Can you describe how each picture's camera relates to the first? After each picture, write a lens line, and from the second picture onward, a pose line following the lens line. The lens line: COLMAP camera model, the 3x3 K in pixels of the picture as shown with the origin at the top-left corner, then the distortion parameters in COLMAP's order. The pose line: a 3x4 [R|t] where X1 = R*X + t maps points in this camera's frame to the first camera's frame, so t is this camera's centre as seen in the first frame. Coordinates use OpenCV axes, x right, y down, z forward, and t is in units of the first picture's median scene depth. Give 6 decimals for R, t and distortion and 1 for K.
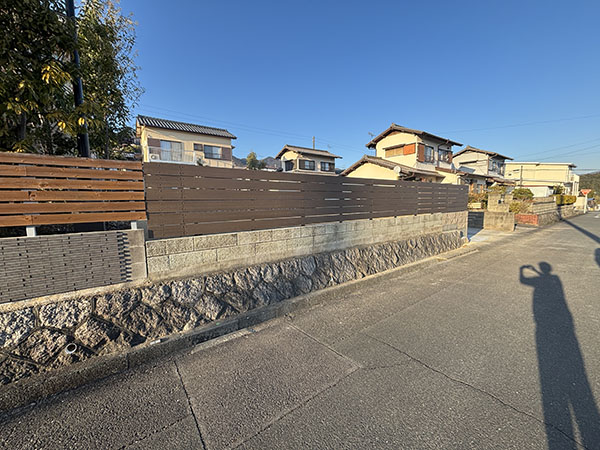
lens RADIAL K [[240.4, 0, 300.8], [0, 240.4, 225.6], [0, 0, 1]] dist [-0.002074, 0.000823]
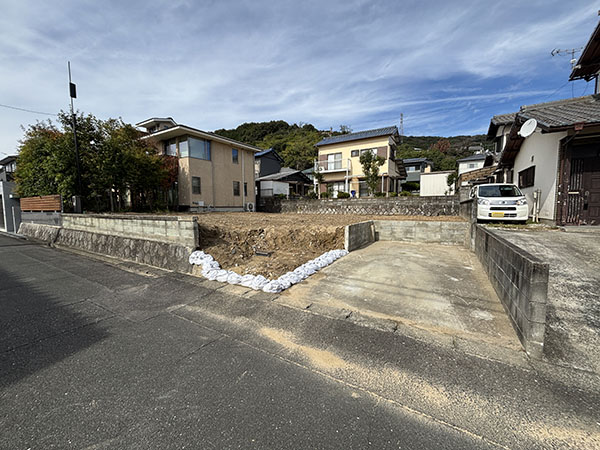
lens RADIAL K [[240.4, 0, 300.8], [0, 240.4, 226.9], [0, 0, 1]] dist [-0.002074, 0.000823]
pose [[0.363101, 0.092374, -0.927159, 0.537025], [-0.086531, 0.994116, 0.065157, -0.043169], [0.927723, 0.056569, 0.368958, 0.391056]]
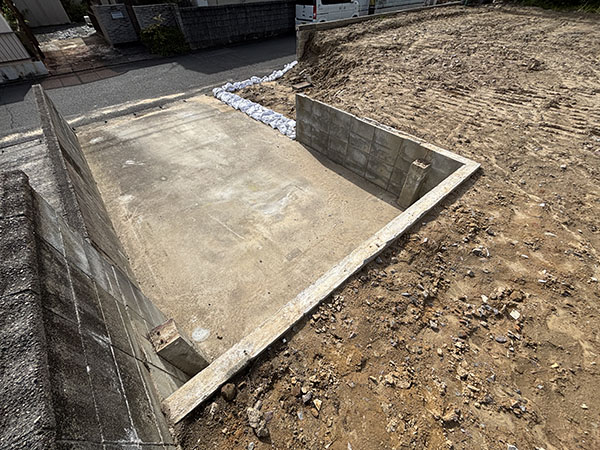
lens RADIAL K [[240.4, 0, 299.8], [0, 240.4, 227.6], [0, 0, 1]] dist [-0.002074, 0.000823]
pose [[-0.998824, 0.046866, -0.012424, 0.270035], [0.018463, 0.604593, 0.796321, -0.110634], [0.044831, 0.795155, -0.604747, 0.751910]]
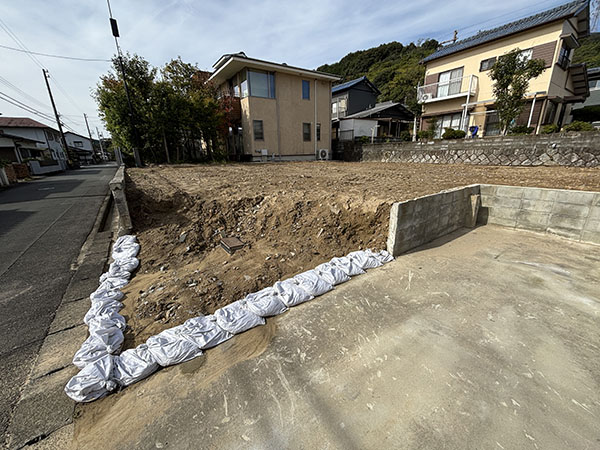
lens RADIAL K [[240.4, 0, 300.5], [0, 240.4, 225.2], [0, 0, 1]] dist [-0.002074, 0.000823]
pose [[-0.040103, 0.303995, -0.951829, 0.413802], [-0.067725, 0.949578, 0.306129, -0.058263], [0.996898, 0.076740, -0.017493, 0.509542]]
